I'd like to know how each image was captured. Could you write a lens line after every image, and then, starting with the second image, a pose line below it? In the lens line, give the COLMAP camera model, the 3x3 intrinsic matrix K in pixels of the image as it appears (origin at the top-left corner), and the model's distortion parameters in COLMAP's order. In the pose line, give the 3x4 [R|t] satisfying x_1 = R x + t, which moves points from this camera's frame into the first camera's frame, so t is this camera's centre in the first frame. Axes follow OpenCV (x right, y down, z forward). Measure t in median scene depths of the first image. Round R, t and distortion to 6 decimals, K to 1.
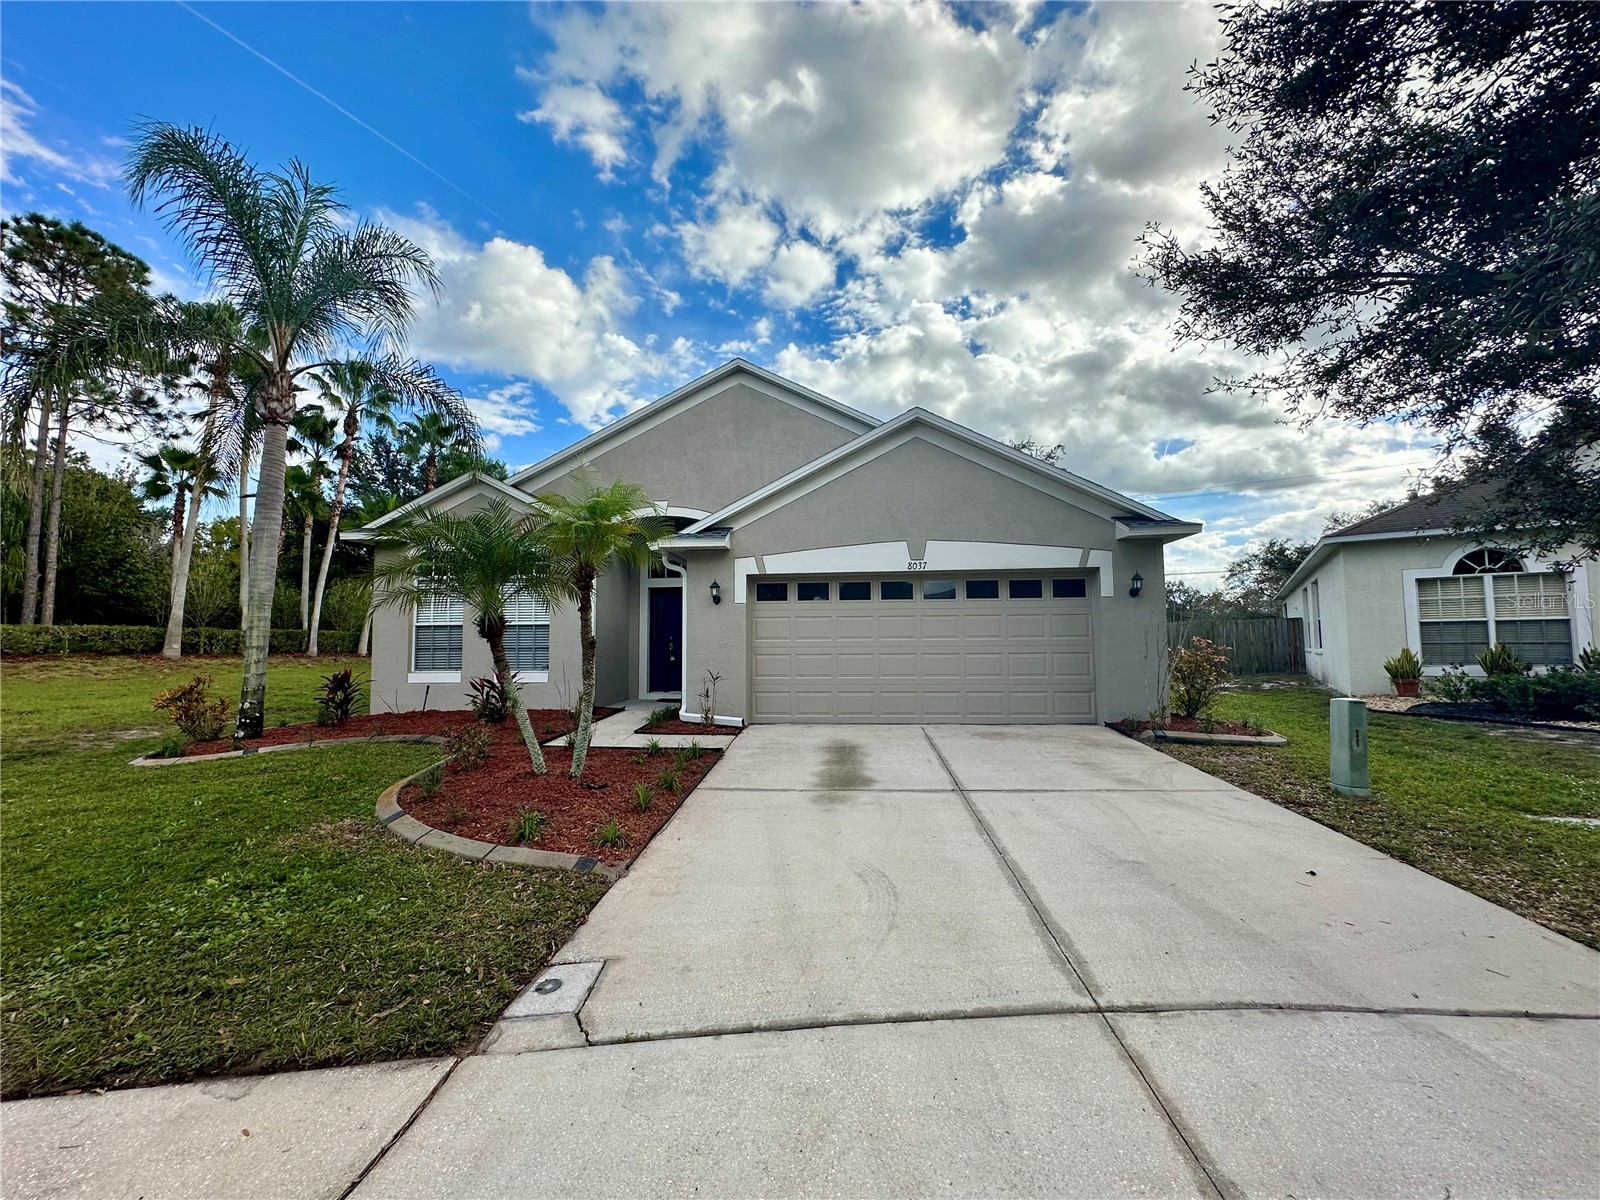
lens RADIAL K [[642.1, 0, 798.9], [0, 642.1, 599.0], [0, 0, 1]] dist [-0.003102, -0.000249]
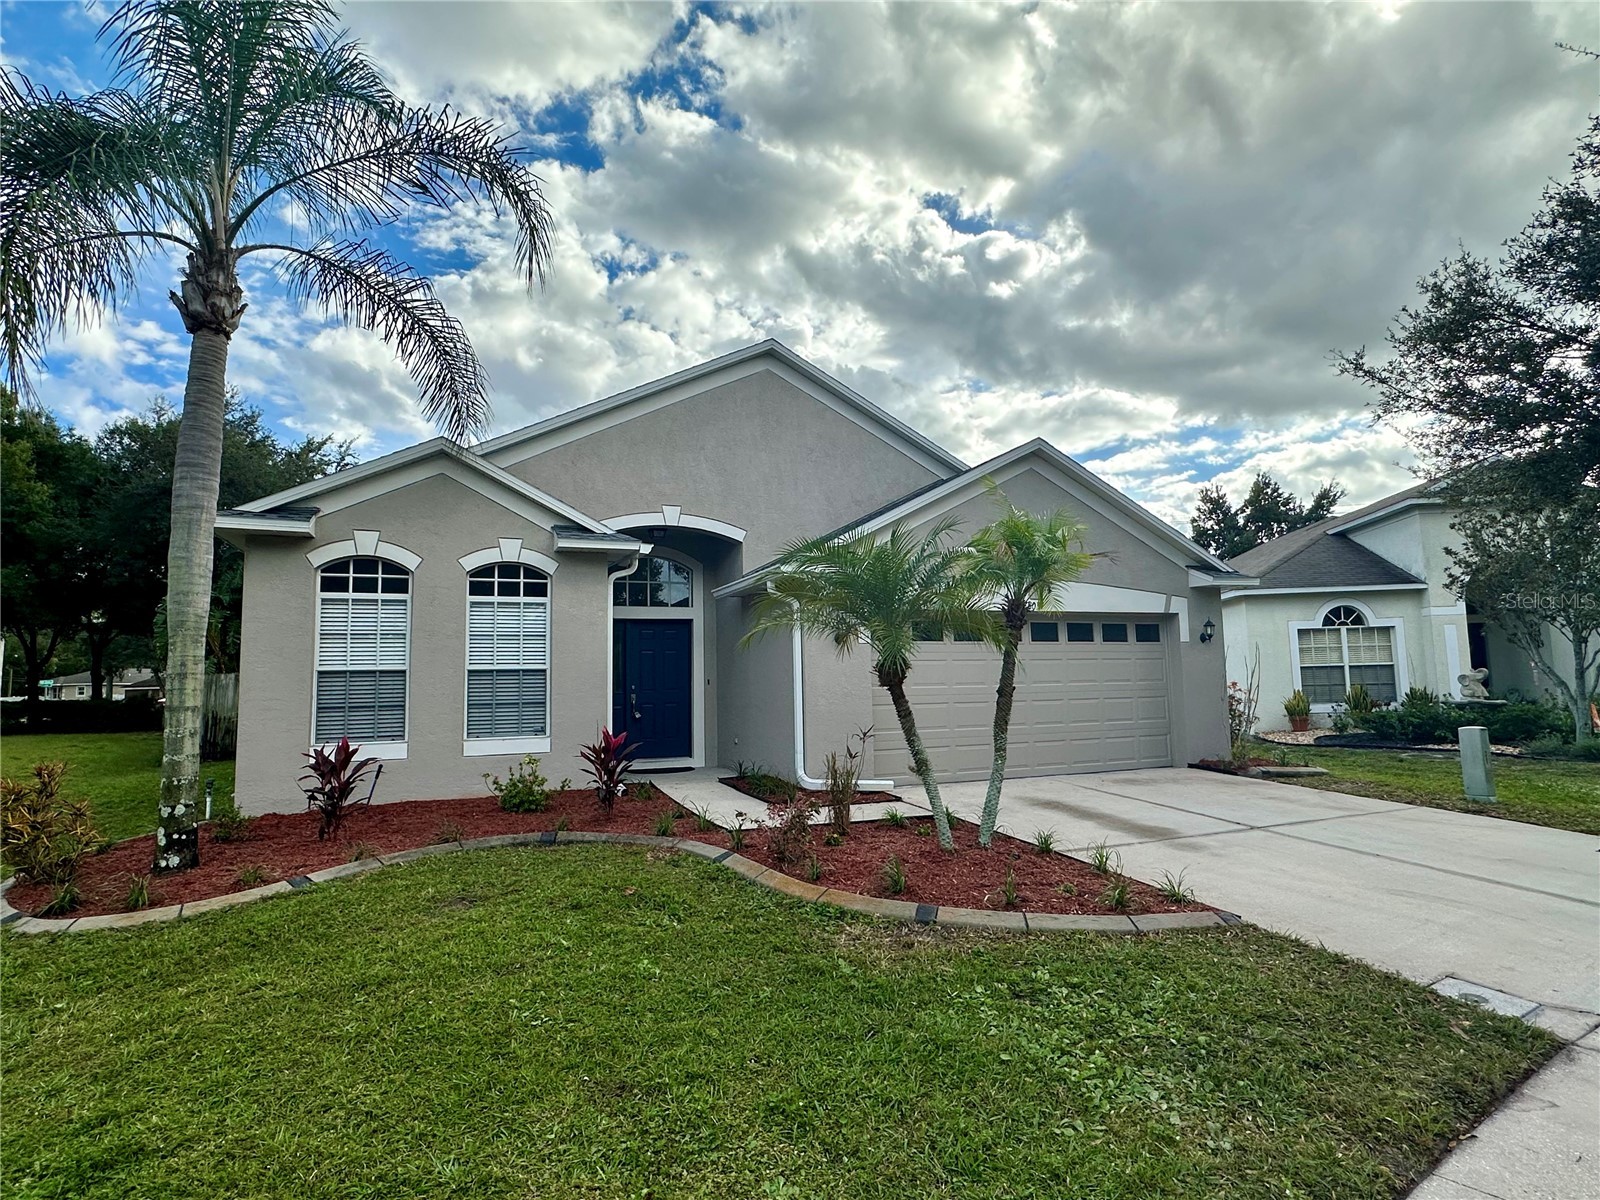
lens RADIAL K [[834.4, 0, 800.0], [0, 834.4, 600.0], [0, 0, 1]] dist [0.001670, -0.000429]
pose [[0.894035, 0.036529, 0.446505, -0.559082], [-0.016636, 0.998690, -0.048394, 0.004242], [-0.447688, 0.035838, 0.893471, 0.059093]]
